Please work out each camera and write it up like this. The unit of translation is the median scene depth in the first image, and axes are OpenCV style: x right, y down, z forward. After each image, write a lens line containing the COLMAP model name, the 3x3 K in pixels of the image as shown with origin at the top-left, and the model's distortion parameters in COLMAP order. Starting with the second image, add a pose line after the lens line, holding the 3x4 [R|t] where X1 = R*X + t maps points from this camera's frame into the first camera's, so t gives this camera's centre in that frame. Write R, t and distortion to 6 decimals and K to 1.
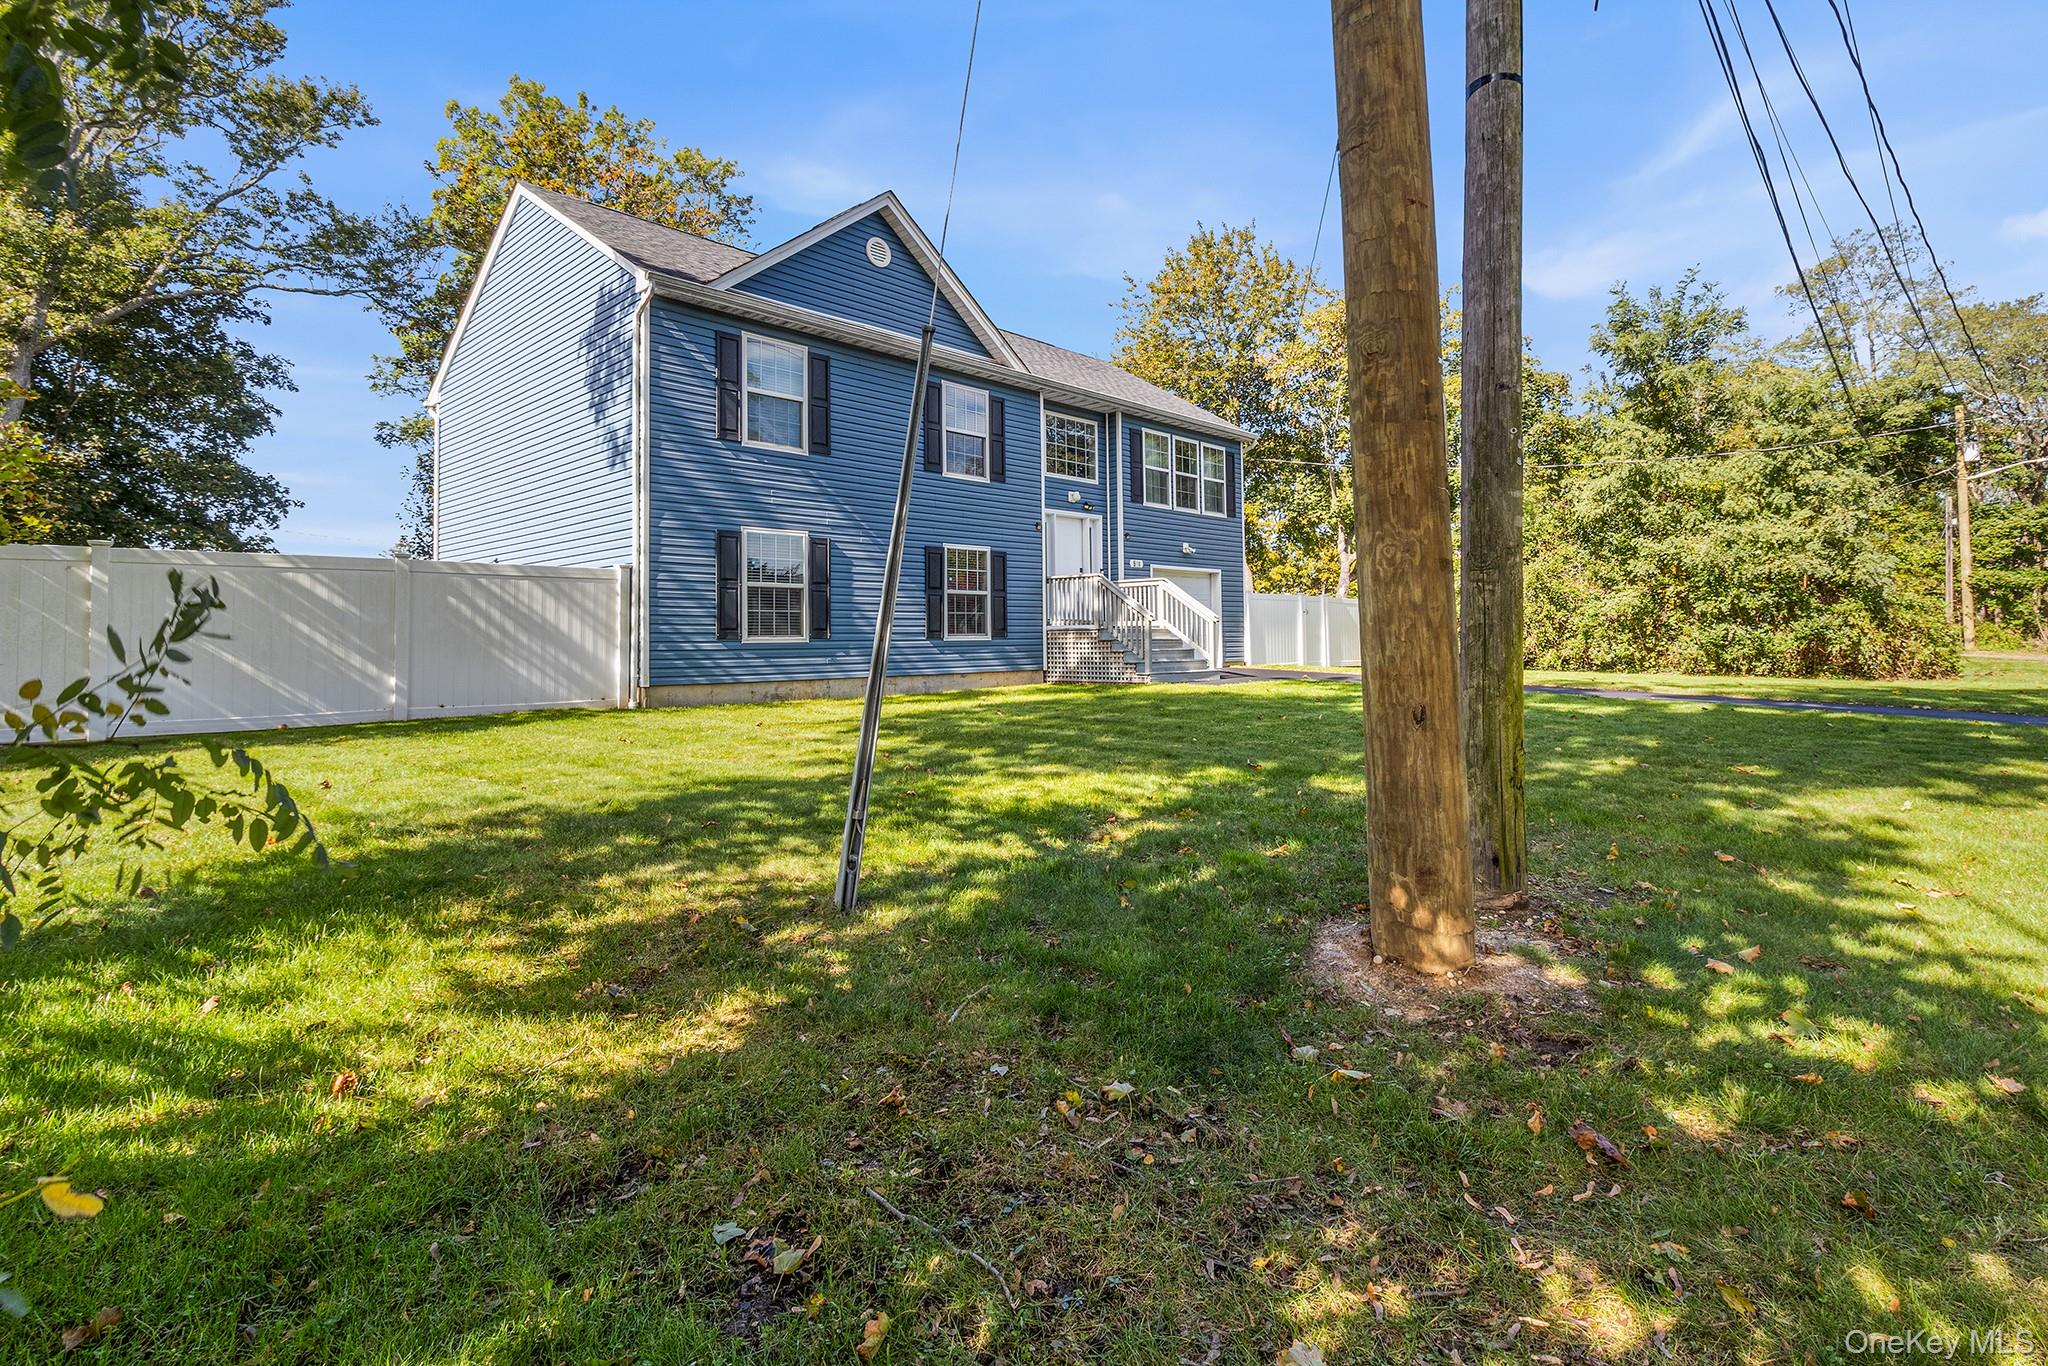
lens RADIAL K [[949.1, 0, 1020.3], [0, 949.1, 611.9], [0, 0, 1]] dist [-0.000258, -0.000018]
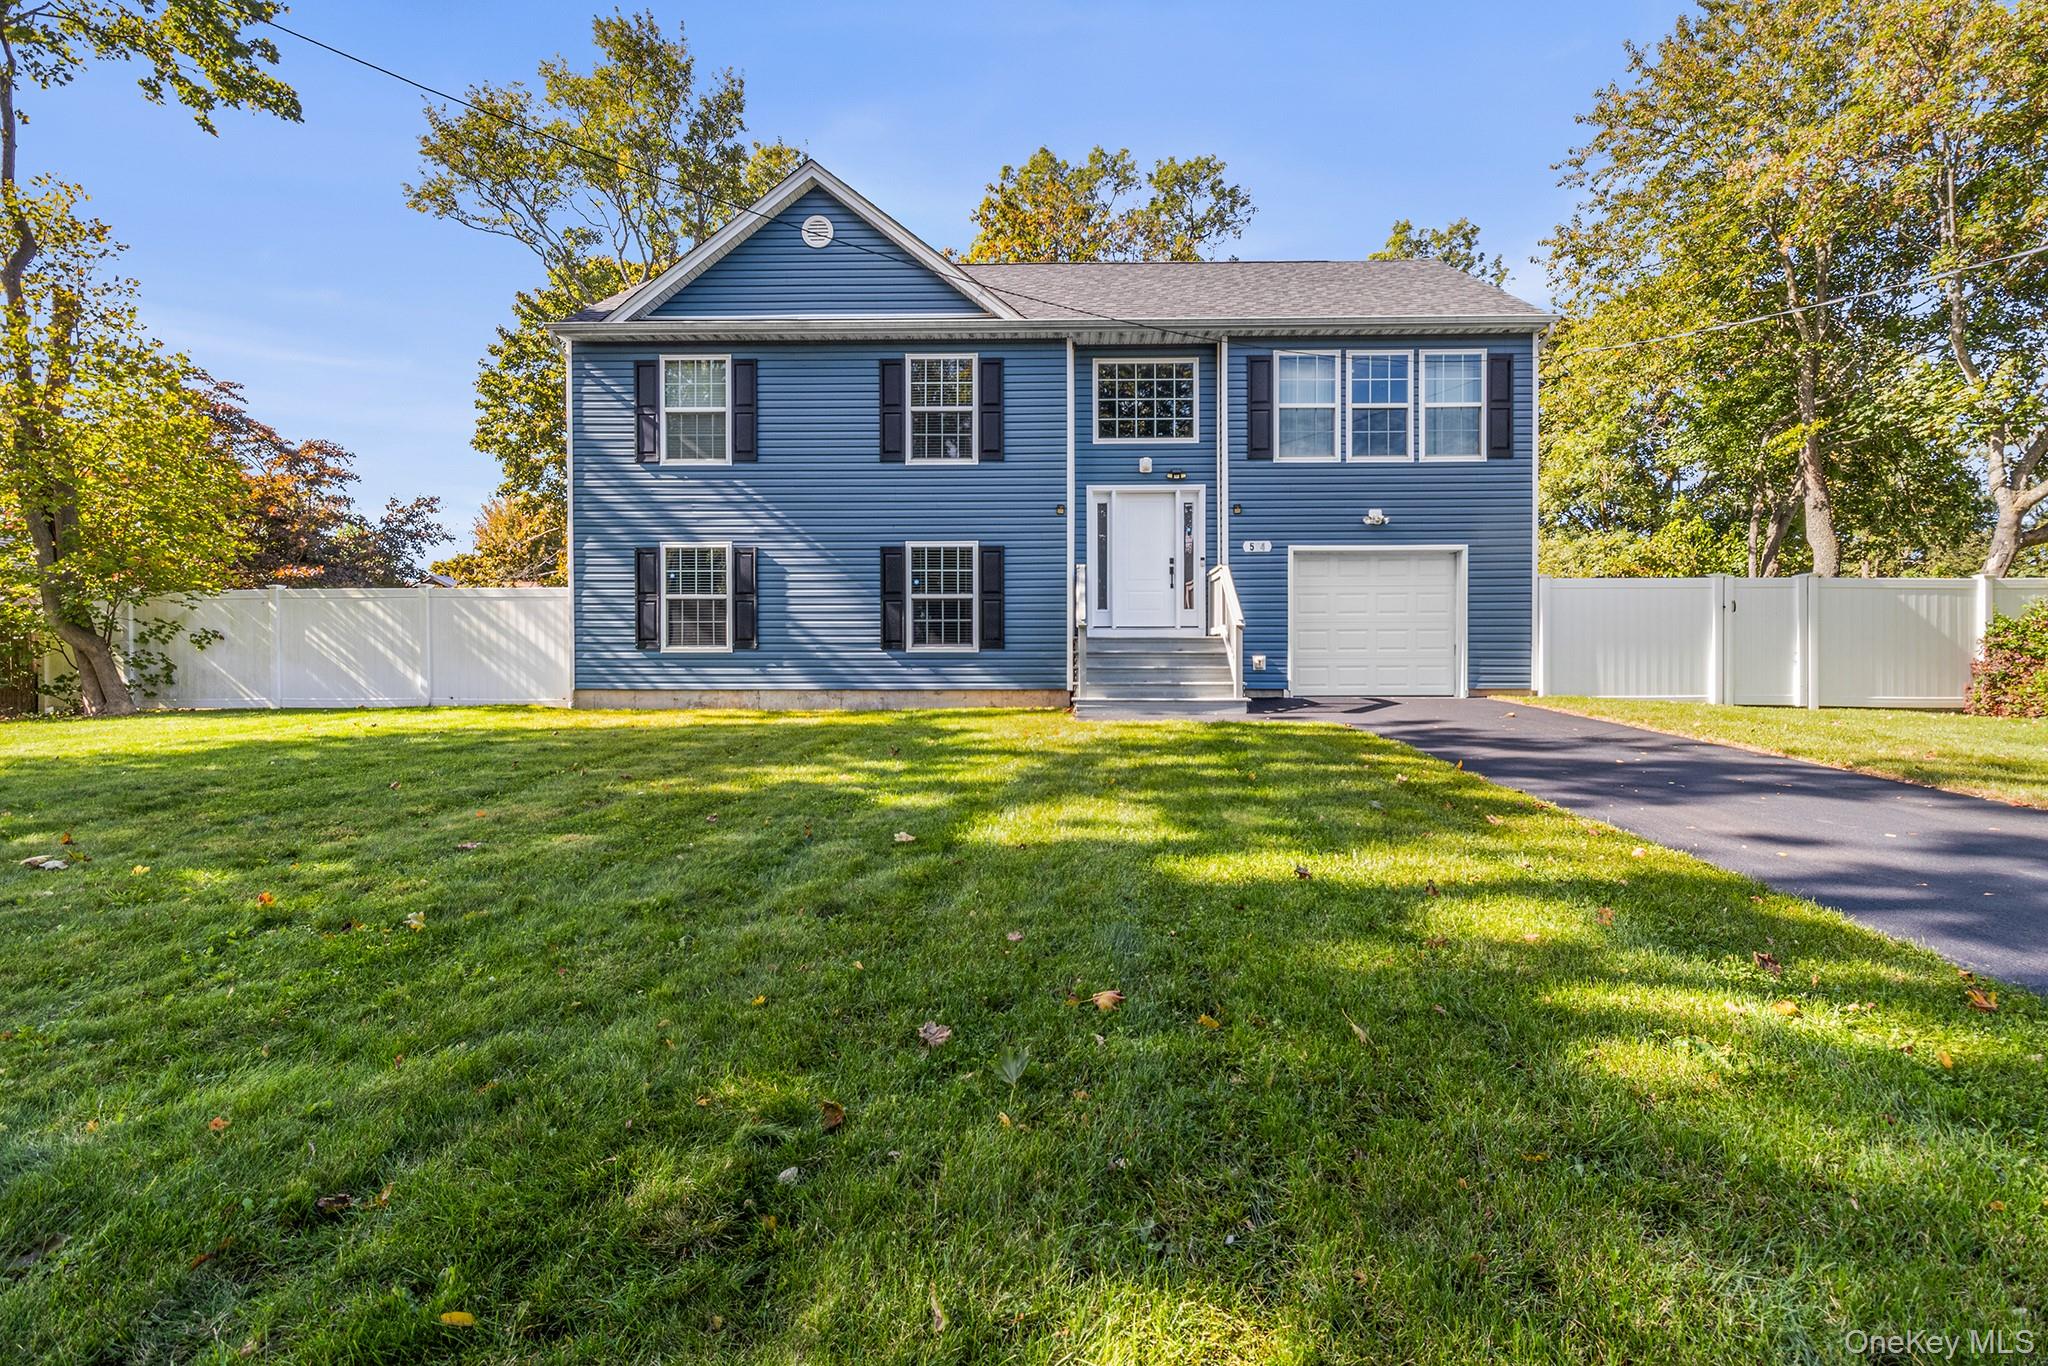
lens RADIAL K [[808.3, 0, 1025.8], [0, 808.3, 655.9], [0, 0, 1]] dist [0.000429, -0.000045]
pose [[0.699172, 0.017384, -0.714742, 0.532786], [0.015395, 0.999106, 0.039360, 0.005852], [0.714788, -0.038523, 0.698279, 0.549034]]
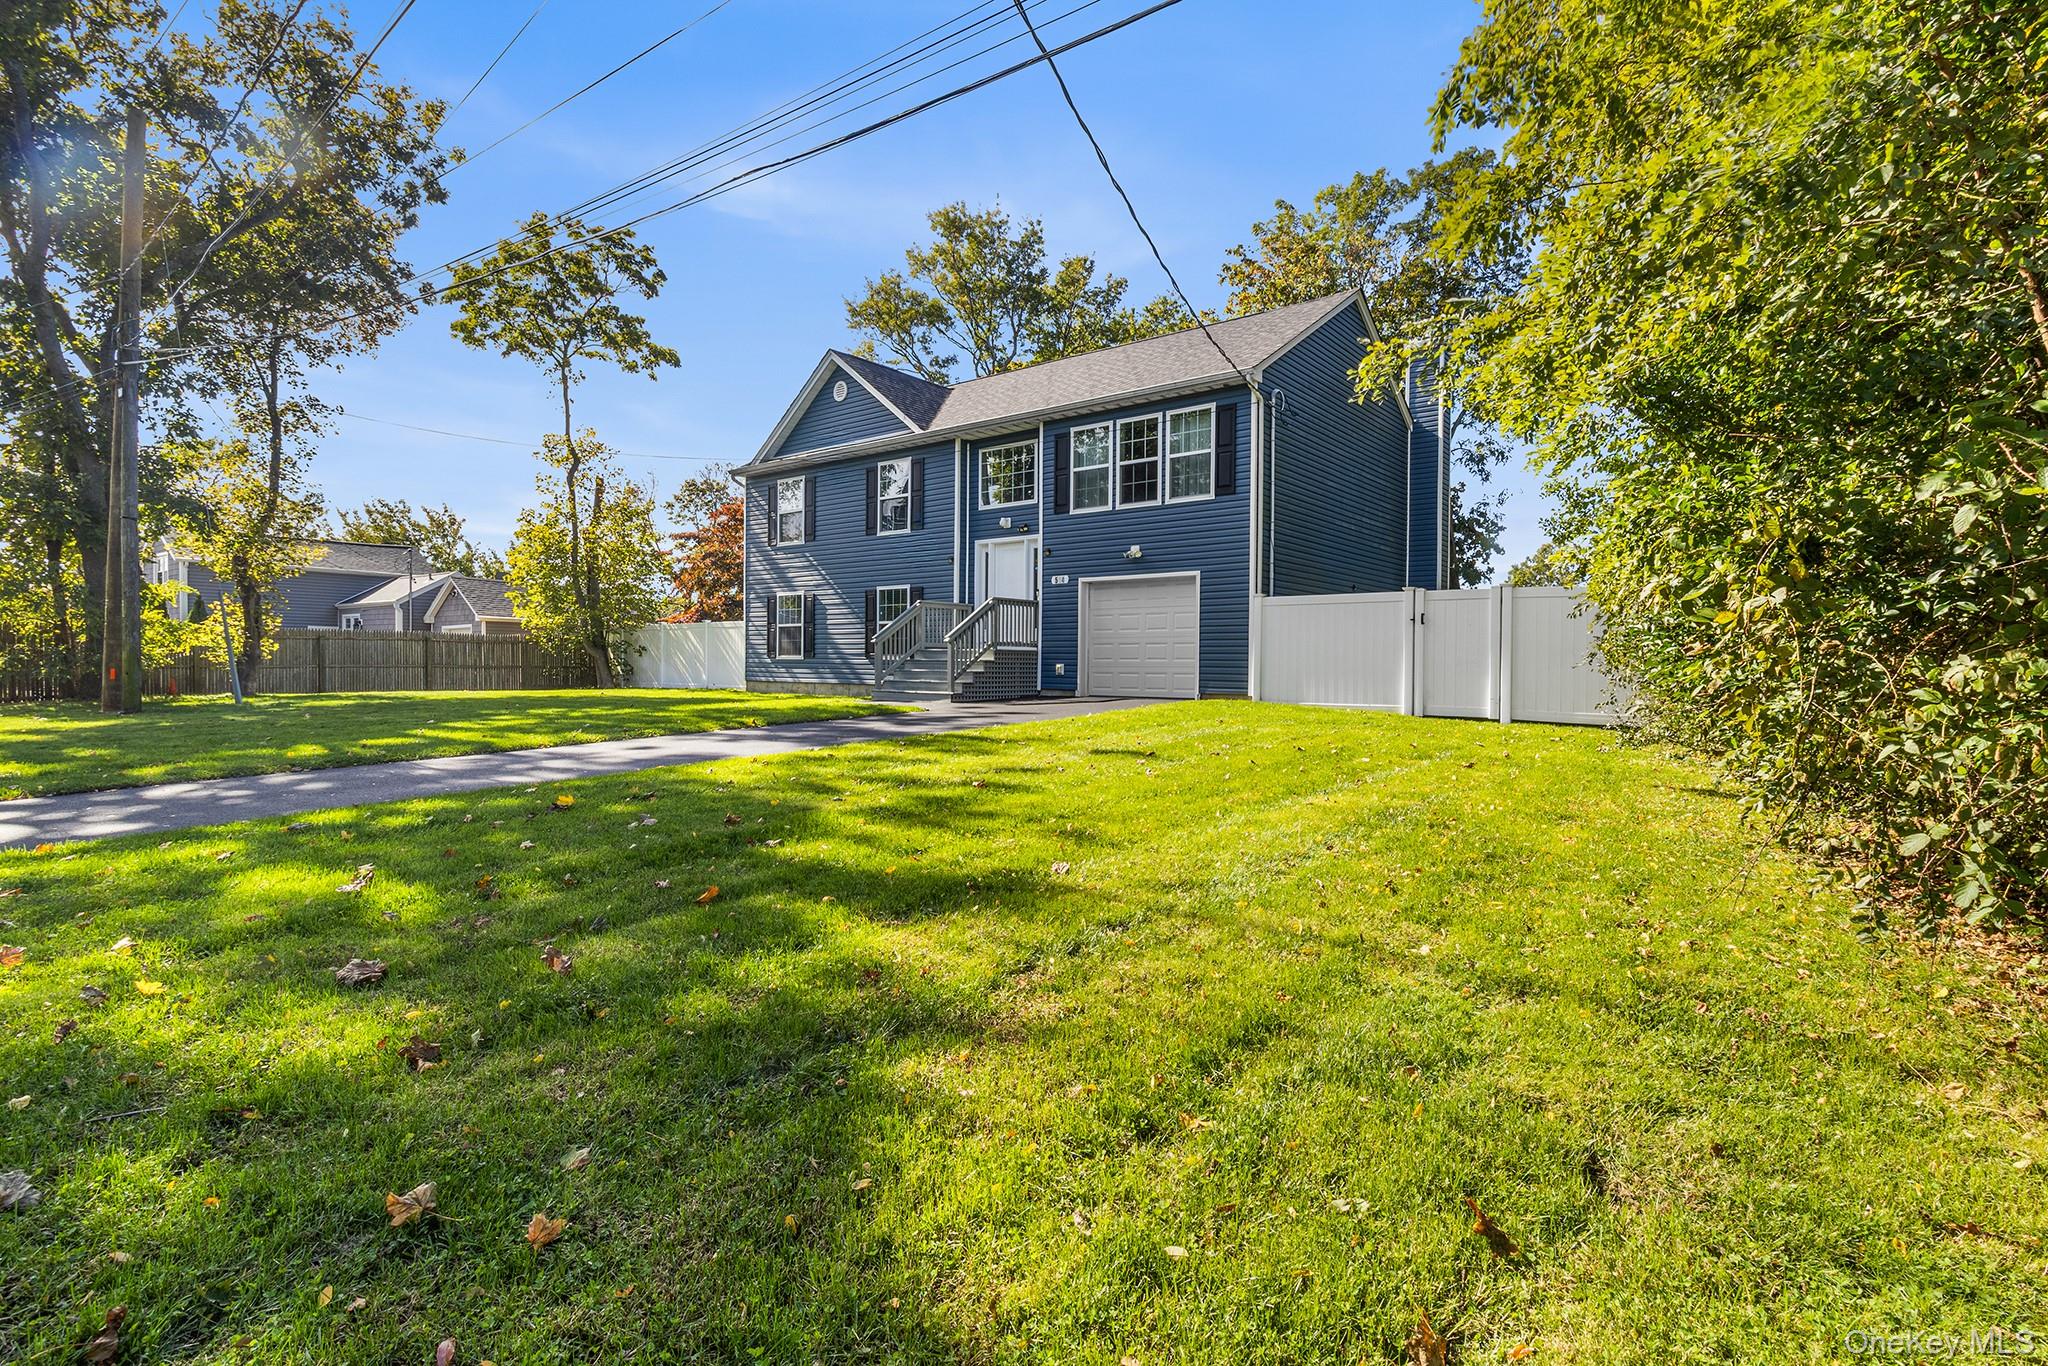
lens RADIAL K [[794.8, 0, 1156.0], [0, 794.8, 680.9], [0, 0, 1]] dist [-0.000740, -0.000021]
pose [[0.257434, 0.035964, -0.965626, 1.105012], [0.020001, 0.998895, 0.042535, 0.020960], [0.966089, -0.030264, 0.256430, 1.085089]]
